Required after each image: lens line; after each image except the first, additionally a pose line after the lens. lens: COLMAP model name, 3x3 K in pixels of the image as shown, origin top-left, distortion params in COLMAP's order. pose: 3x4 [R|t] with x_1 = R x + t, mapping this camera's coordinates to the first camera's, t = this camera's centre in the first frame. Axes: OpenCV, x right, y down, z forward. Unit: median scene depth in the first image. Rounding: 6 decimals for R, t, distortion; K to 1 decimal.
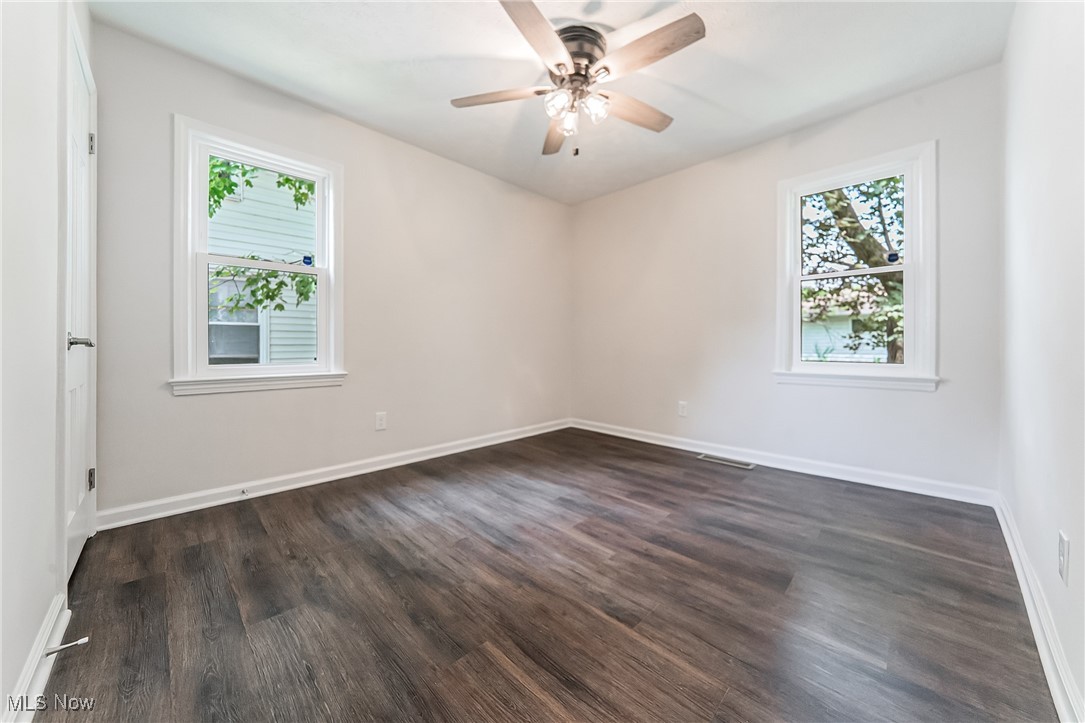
lens RADIAL K [[380.7, 0, 551.3], [0, 380.7, 350.0], [0, 0, 1]] dist [-0.004682, -0.000174]
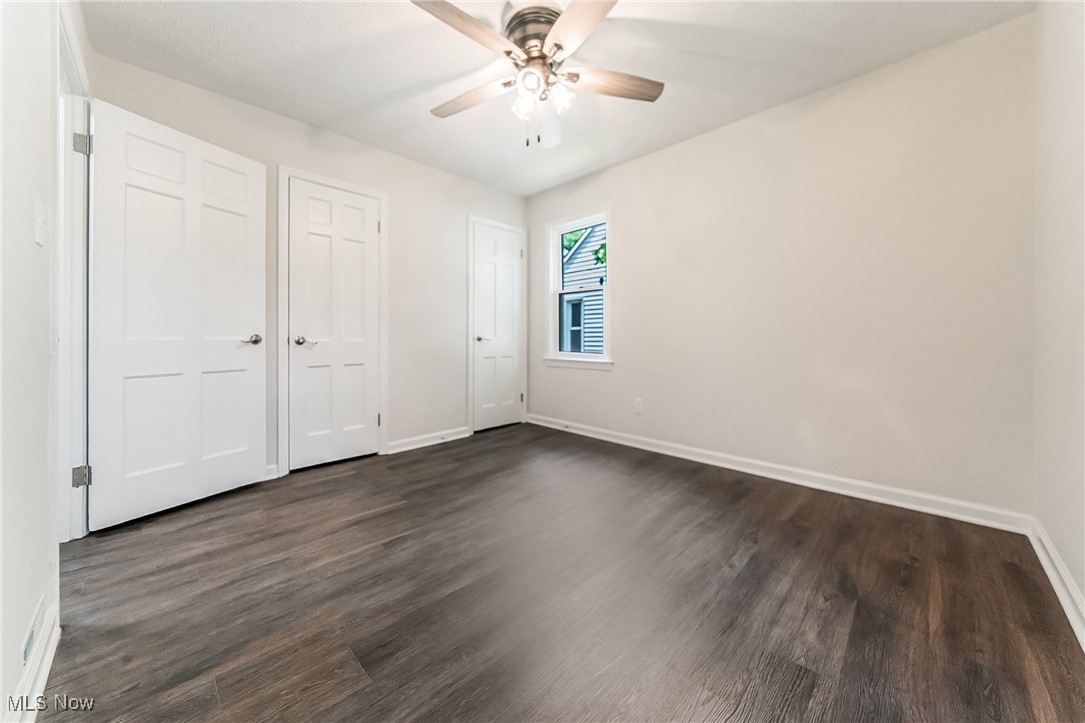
lens RADIAL K [[380.7, 0, 541.2], [0, 380.7, 344.1], [0, 0, 1]] dist [-0.004682, -0.000174]
pose [[-0.000322, 0.008516, -0.999964, 1.188392], [-0.014528, 0.999858, 0.008519, -0.011945], [0.999894, 0.014530, -0.000199, 1.175291]]
